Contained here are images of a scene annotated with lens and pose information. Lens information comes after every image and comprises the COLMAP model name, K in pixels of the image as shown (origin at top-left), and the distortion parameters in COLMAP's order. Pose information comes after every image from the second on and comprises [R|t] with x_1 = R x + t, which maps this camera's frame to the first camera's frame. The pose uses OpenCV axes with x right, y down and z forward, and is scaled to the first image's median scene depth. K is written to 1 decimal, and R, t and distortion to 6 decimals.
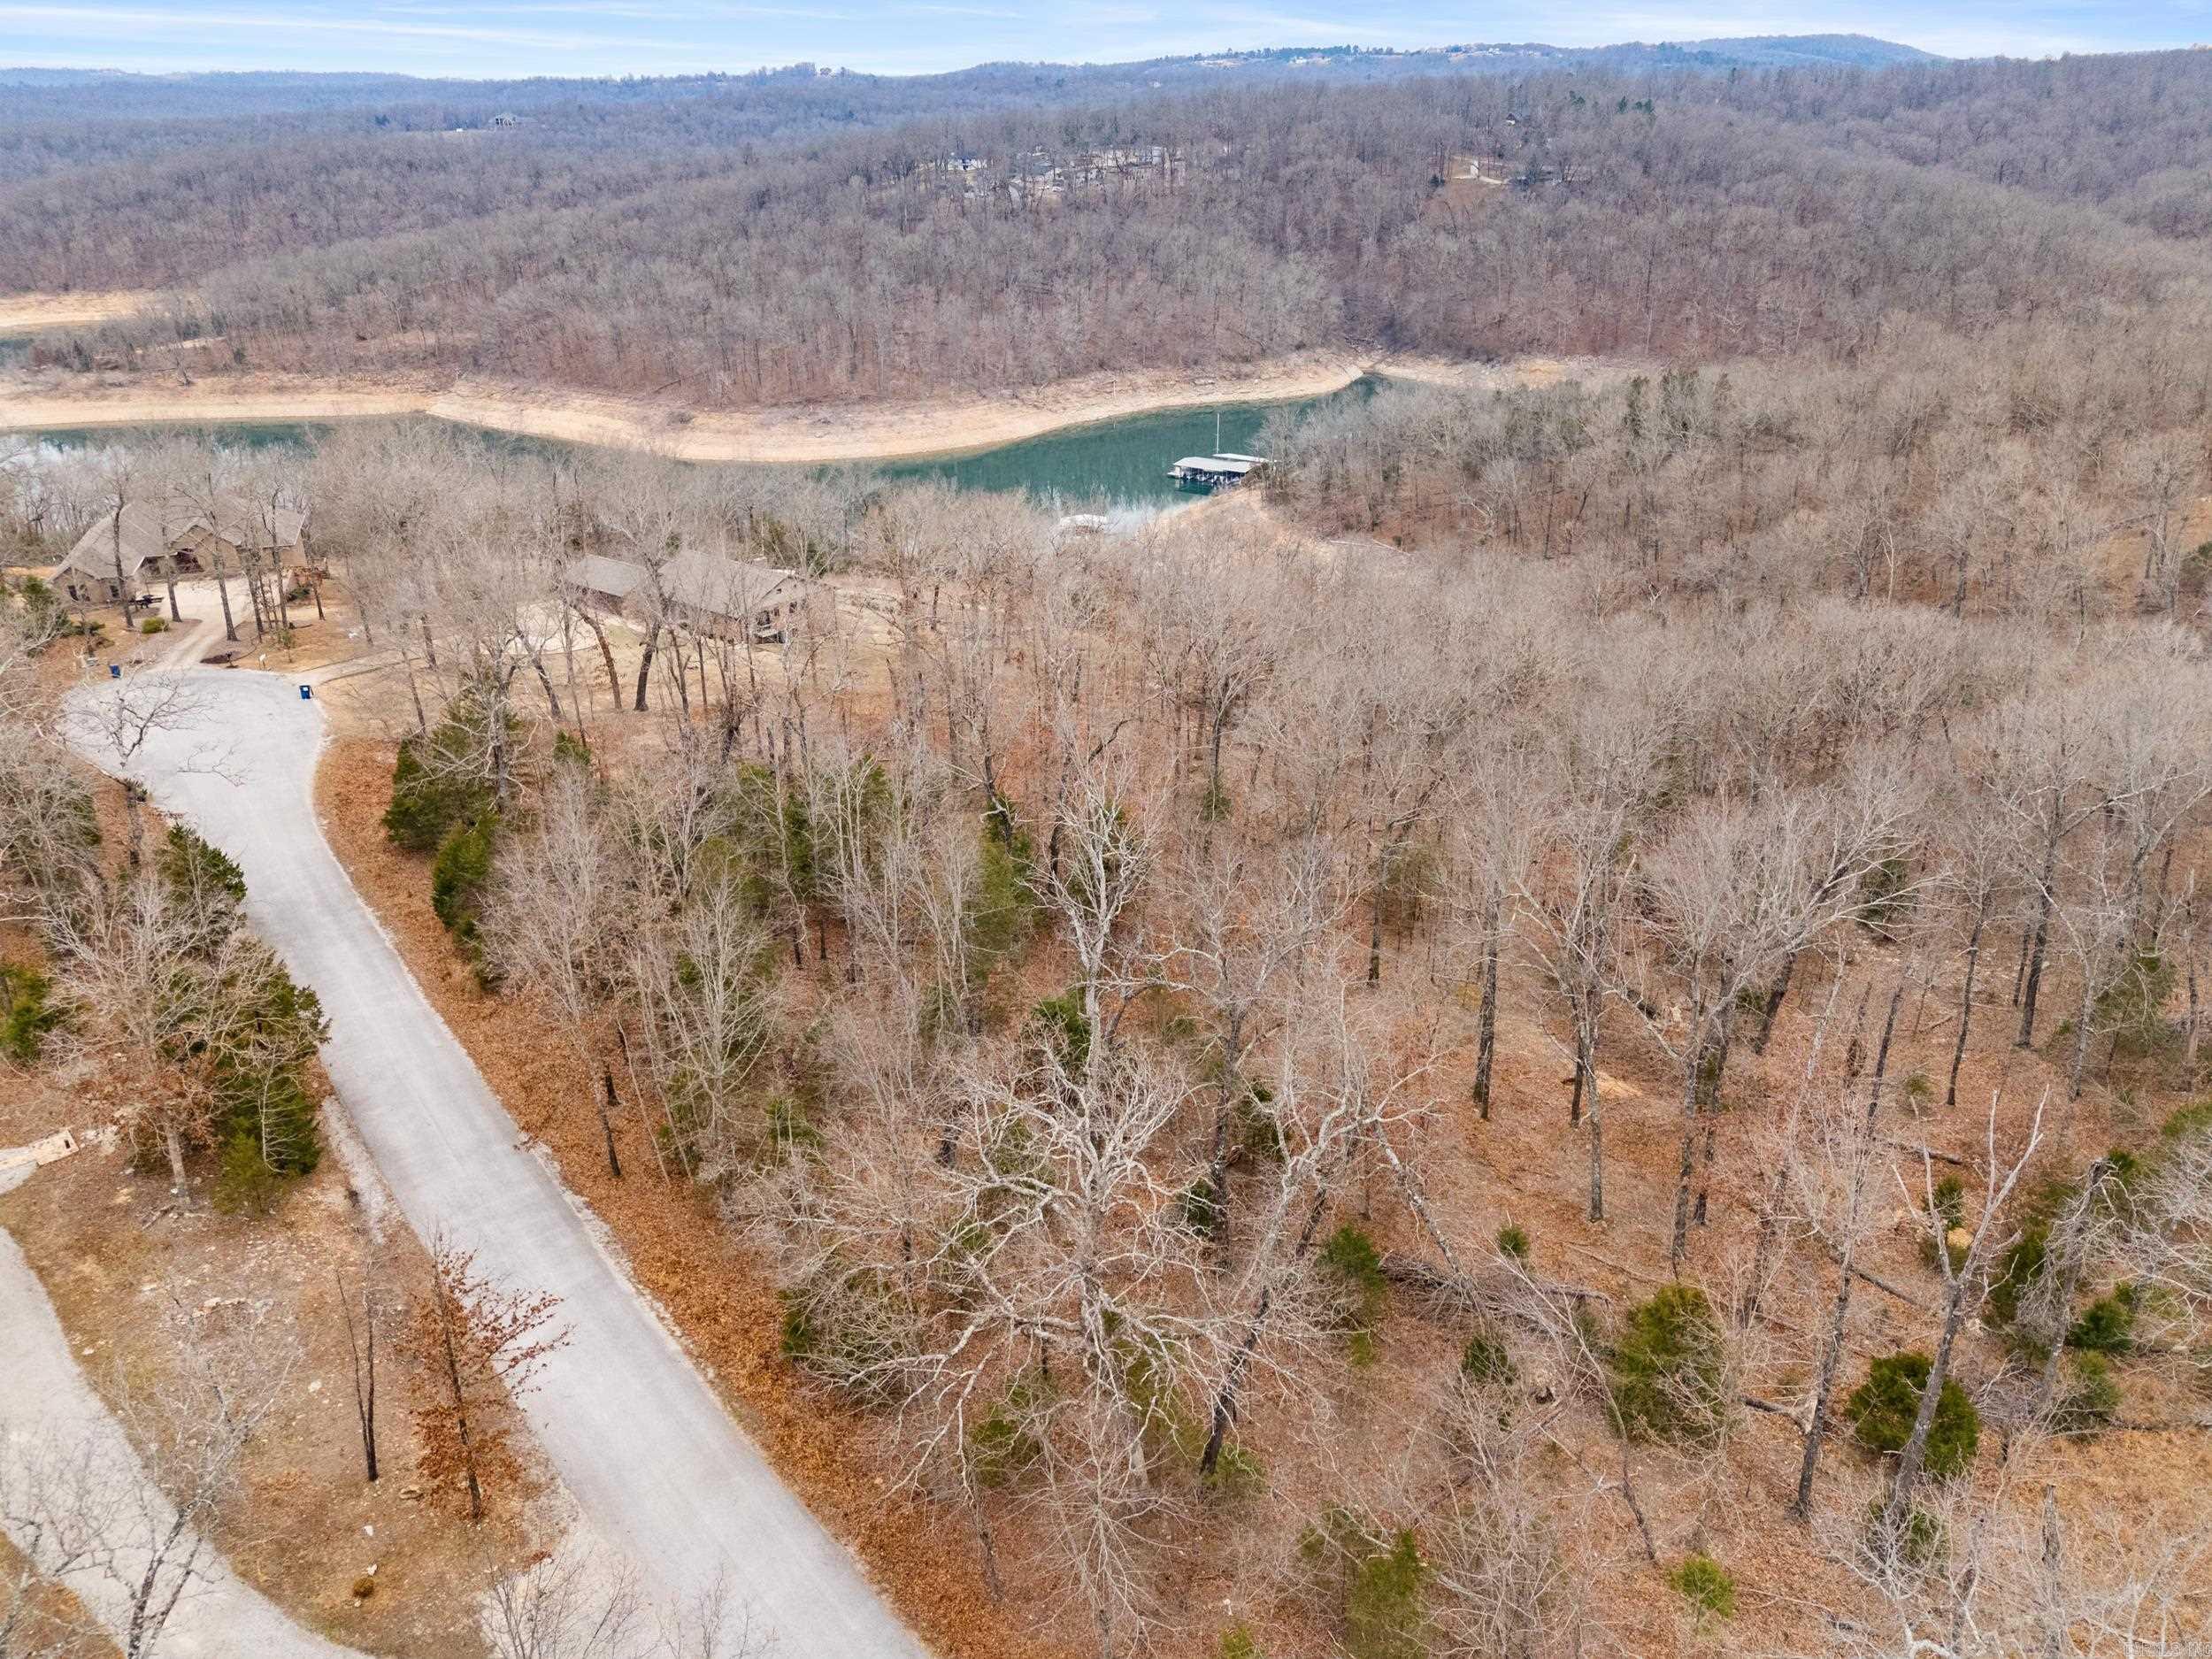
lens RADIAL K [[1491.8, 0, 1092.1], [0, 1491.8, 936.4], [0, 0, 1]] dist [0.045431, -0.025730]
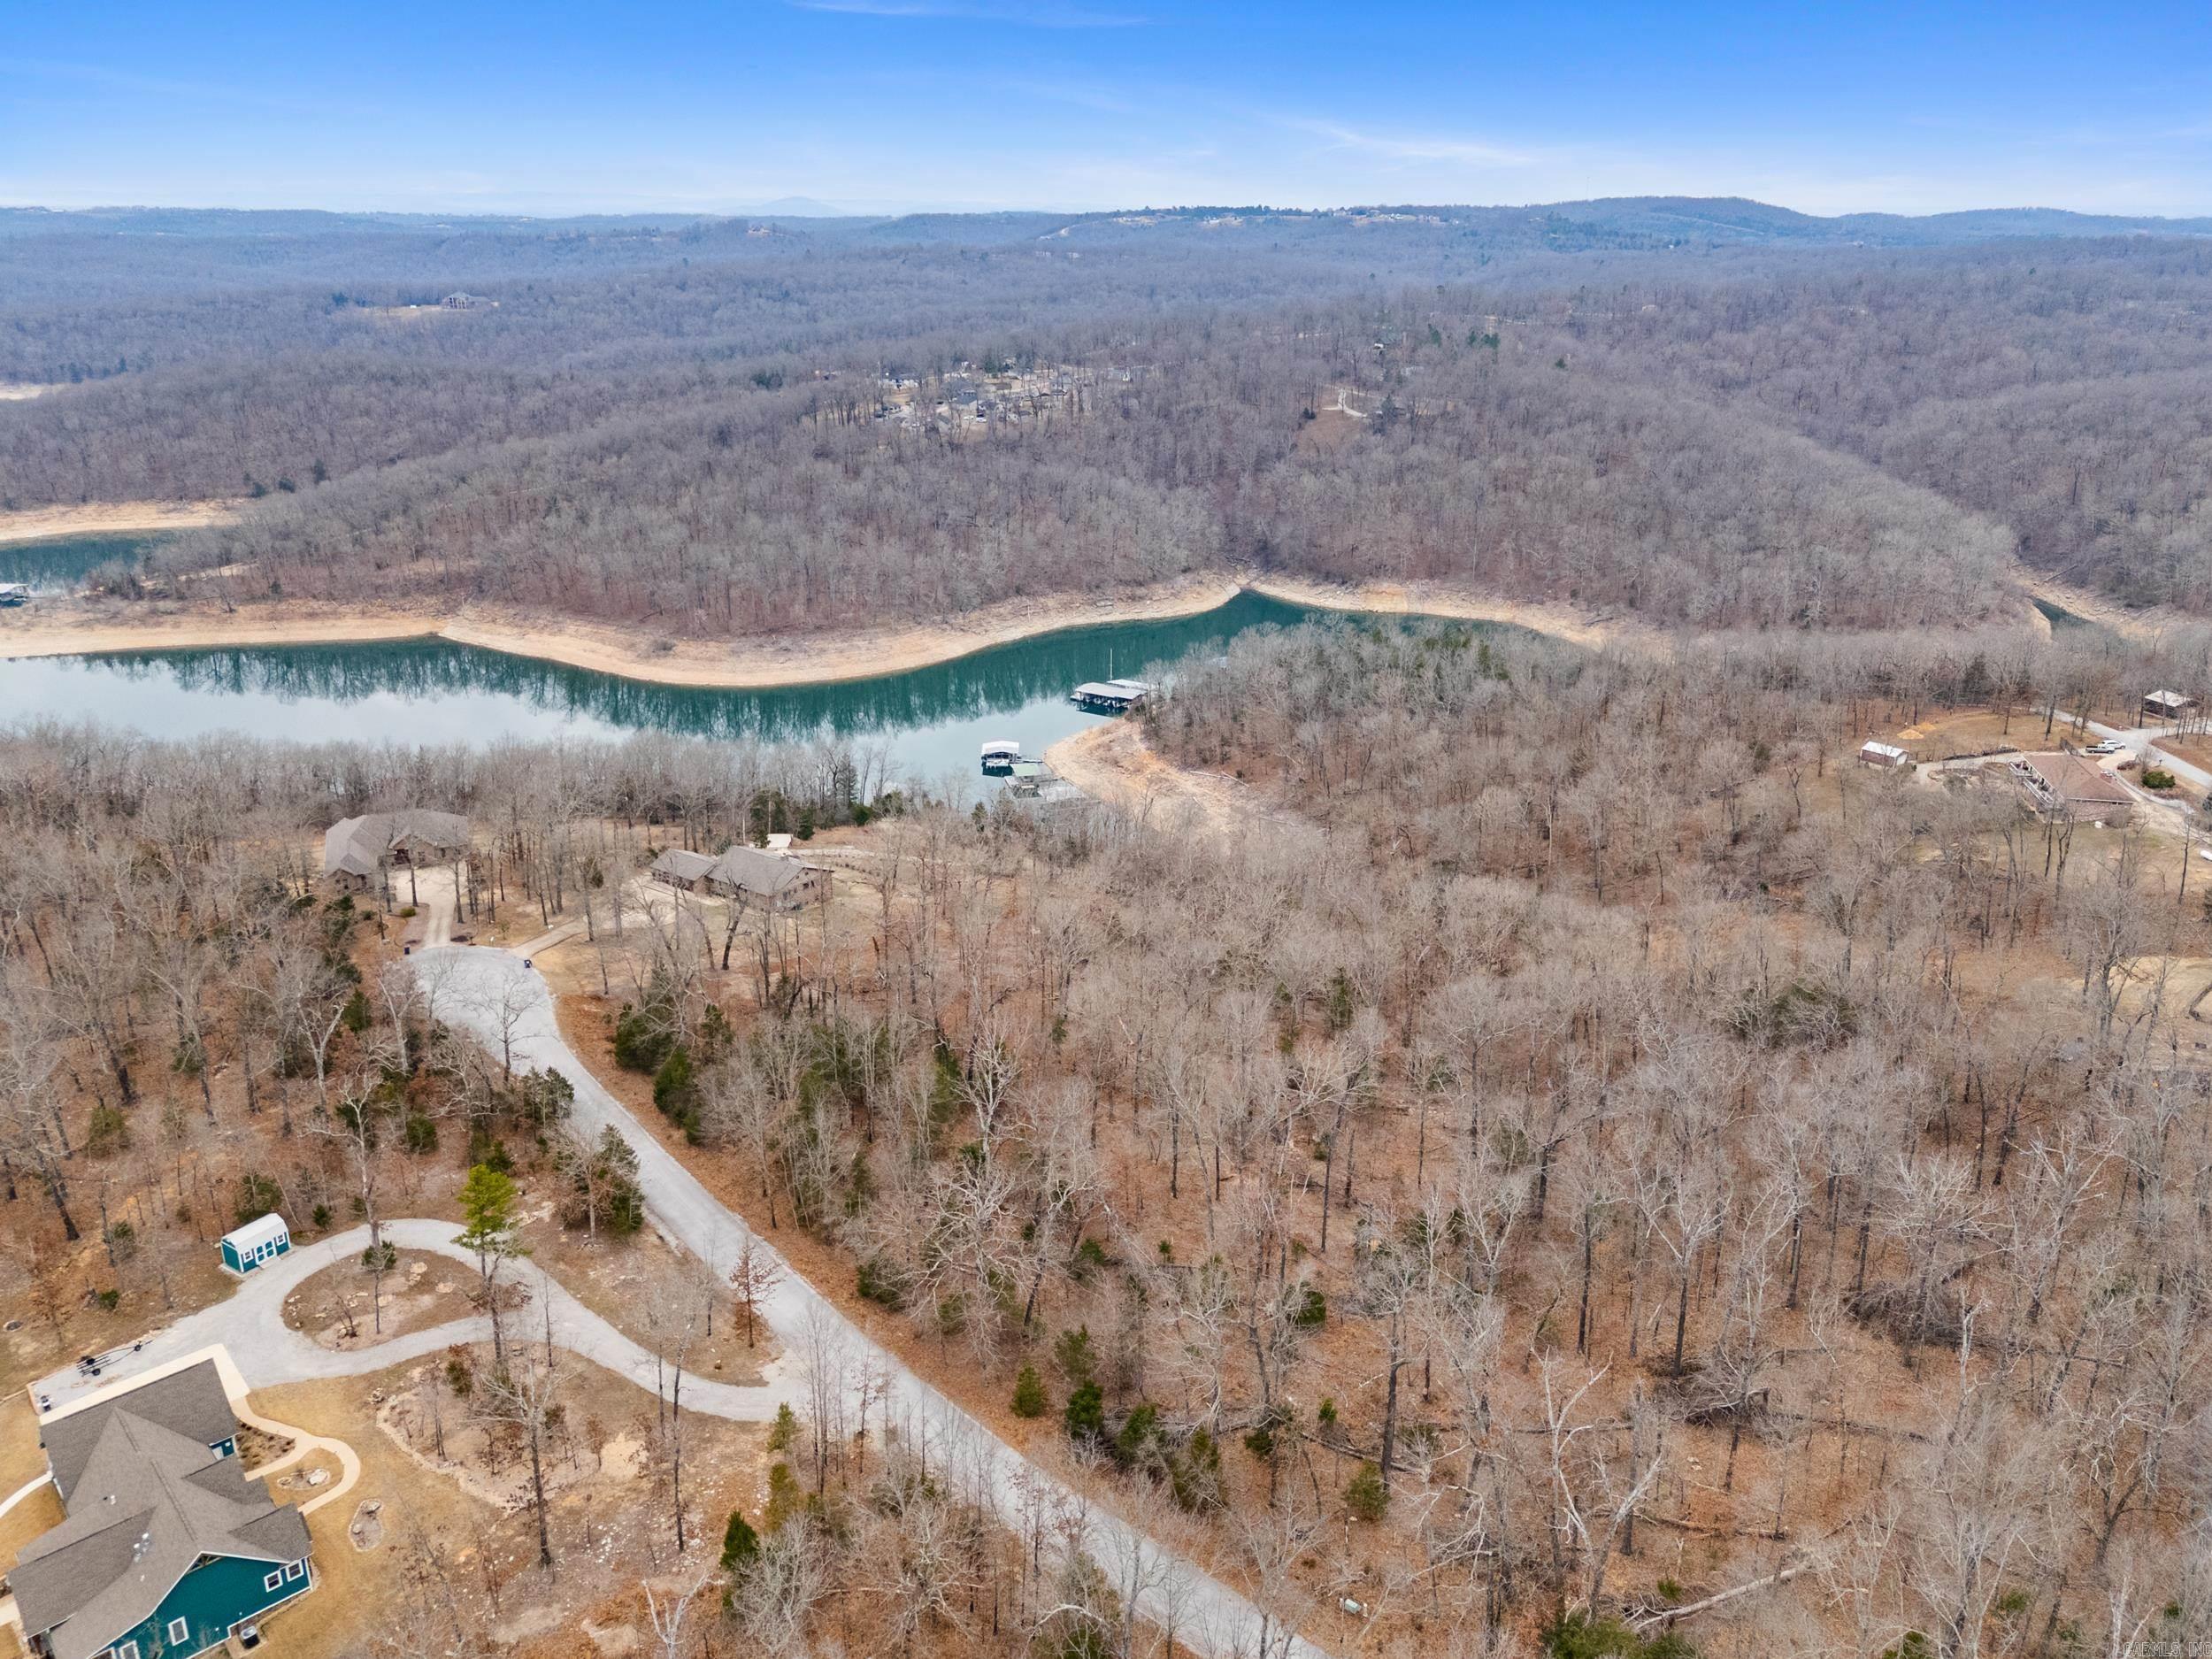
lens RADIAL K [[1582.7, 0, 1108.2], [0, 1582.7, 884.6], [0, 0, 1]] dist [0.078020, -0.076085]
pose [[0.998561, -0.006666, 0.053204, 0.009962], [0.012329, 0.994201, -0.106830, -0.014954], [-0.052184, 0.107332, 0.992853, -0.239664]]
